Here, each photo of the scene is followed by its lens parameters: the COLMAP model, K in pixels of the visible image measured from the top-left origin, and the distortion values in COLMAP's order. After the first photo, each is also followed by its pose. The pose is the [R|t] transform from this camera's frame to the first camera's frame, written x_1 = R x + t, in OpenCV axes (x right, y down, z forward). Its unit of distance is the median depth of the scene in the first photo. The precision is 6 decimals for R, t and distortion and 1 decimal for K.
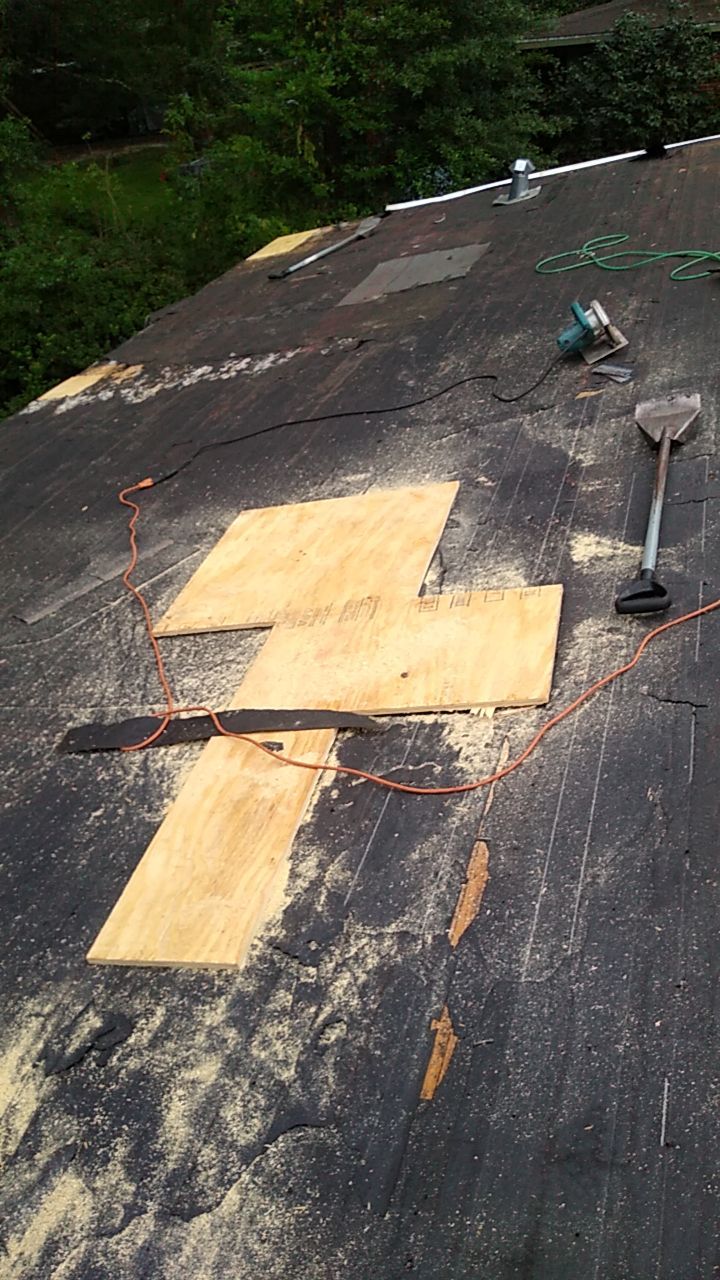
lens RADIAL K [[1032.5, 0, 339.9], [0, 1032.5, 611.8], [0, 0, 1]] dist [0.099164, -0.150527]
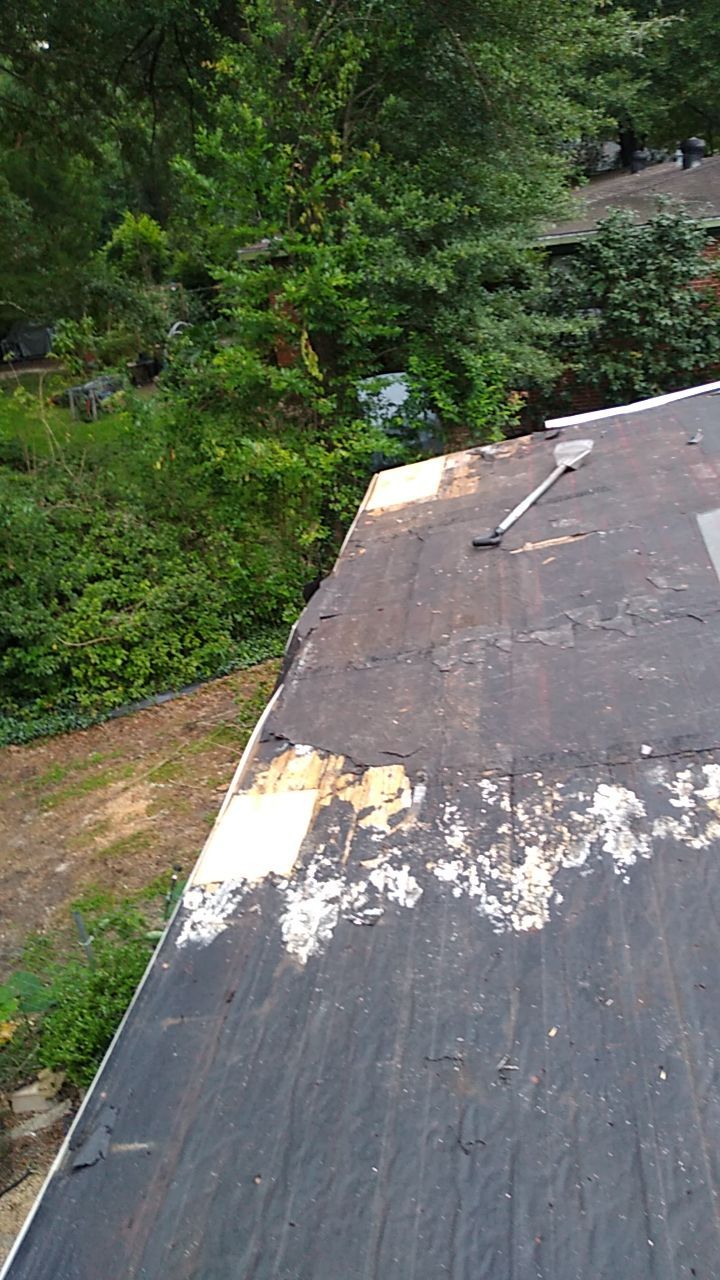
lens RADIAL K [[1014.9, 0, 362.1], [0, 1014.9, 636.9], [0, 0, 1]] dist [0.094022, -0.156582]
pose [[0.985944, -0.074083, 0.149752, -0.115439], [0.096940, 0.983676, -0.151607, -0.096712], [-0.136076, 0.163993, 0.977031, 0.233021]]
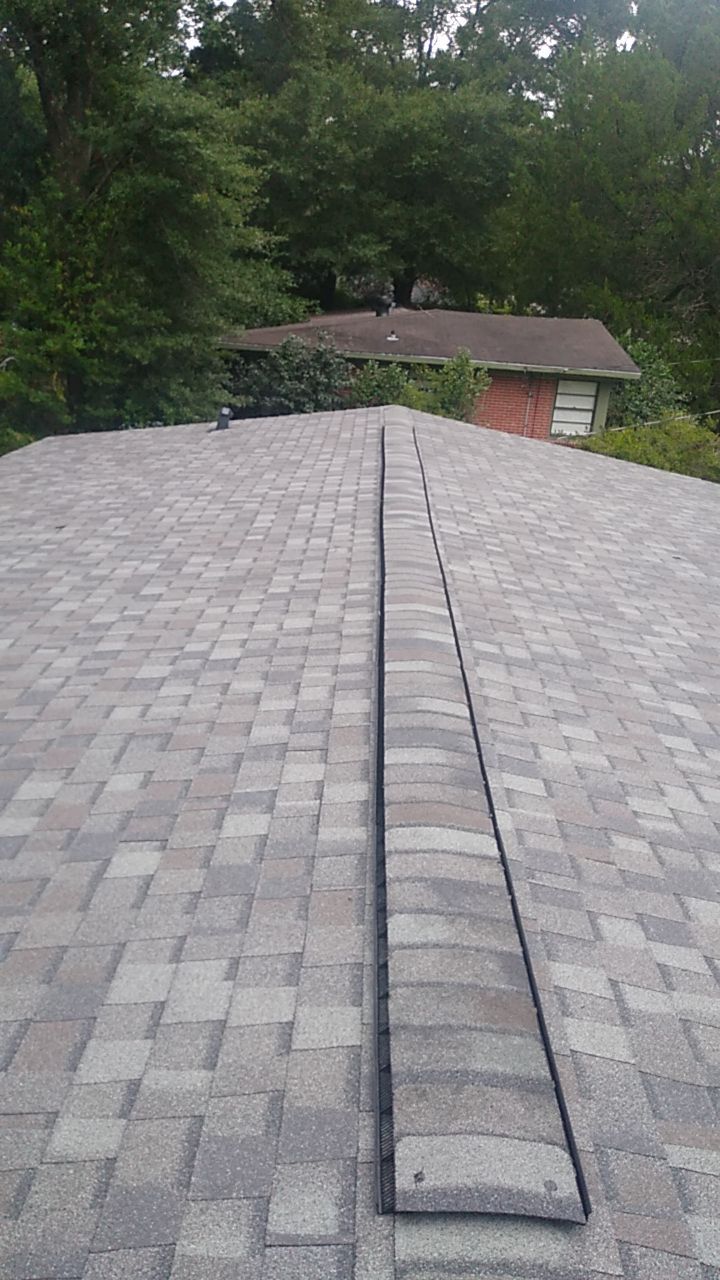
lens RADIAL K [[973.6, 0, 361.7], [0, 973.6, 647.2], [0, 0, 1]] dist [0.084031, -0.129675]
pose [[0.943442, 0.056540, 0.326682, -0.052440], [0.009312, 0.980443, -0.196583, 0.119623], [-0.331408, 0.188507, 0.924464, -0.205136]]
